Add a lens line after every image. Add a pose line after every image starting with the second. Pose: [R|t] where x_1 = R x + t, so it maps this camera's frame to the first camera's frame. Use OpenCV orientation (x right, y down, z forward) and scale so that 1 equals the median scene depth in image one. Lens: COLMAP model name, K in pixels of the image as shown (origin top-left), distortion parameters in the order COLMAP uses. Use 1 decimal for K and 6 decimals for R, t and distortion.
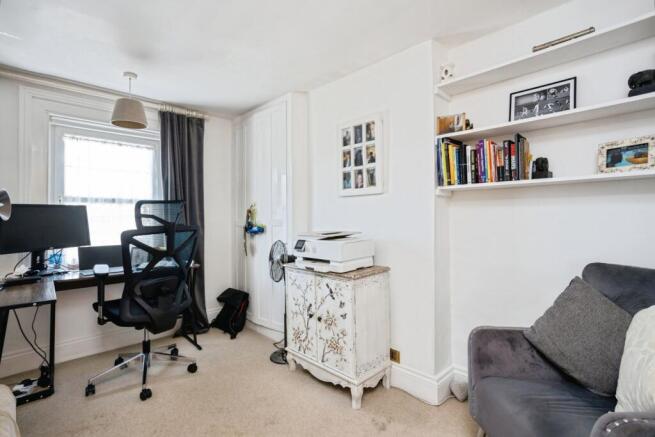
lens RADIAL K [[328.5, 0, 323.9], [0, 328.5, 217.0], [0, 0, 1]] dist [0.027093, -0.000197]
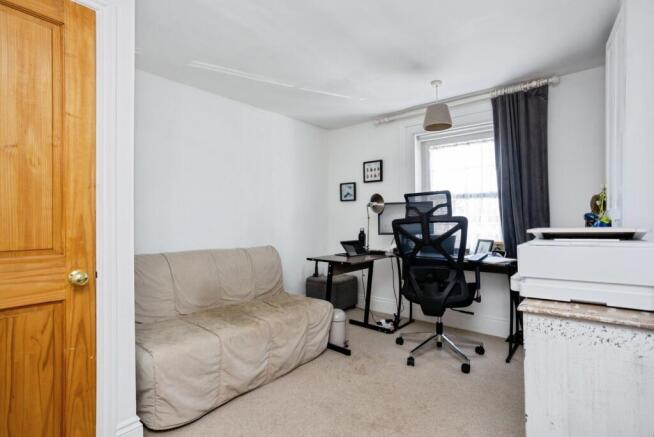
lens RADIAL K [[328.0, 0, 323.6], [0, 328.0, 217.9], [0, 0, 1]] dist [0.027093, -0.000197]
pose [[0.112567, 0.001906, -0.993642, 0.429533], [0.006192, 0.999977, 0.002620, 0.020994], [0.993625, -0.006447, 0.112553, 0.429806]]
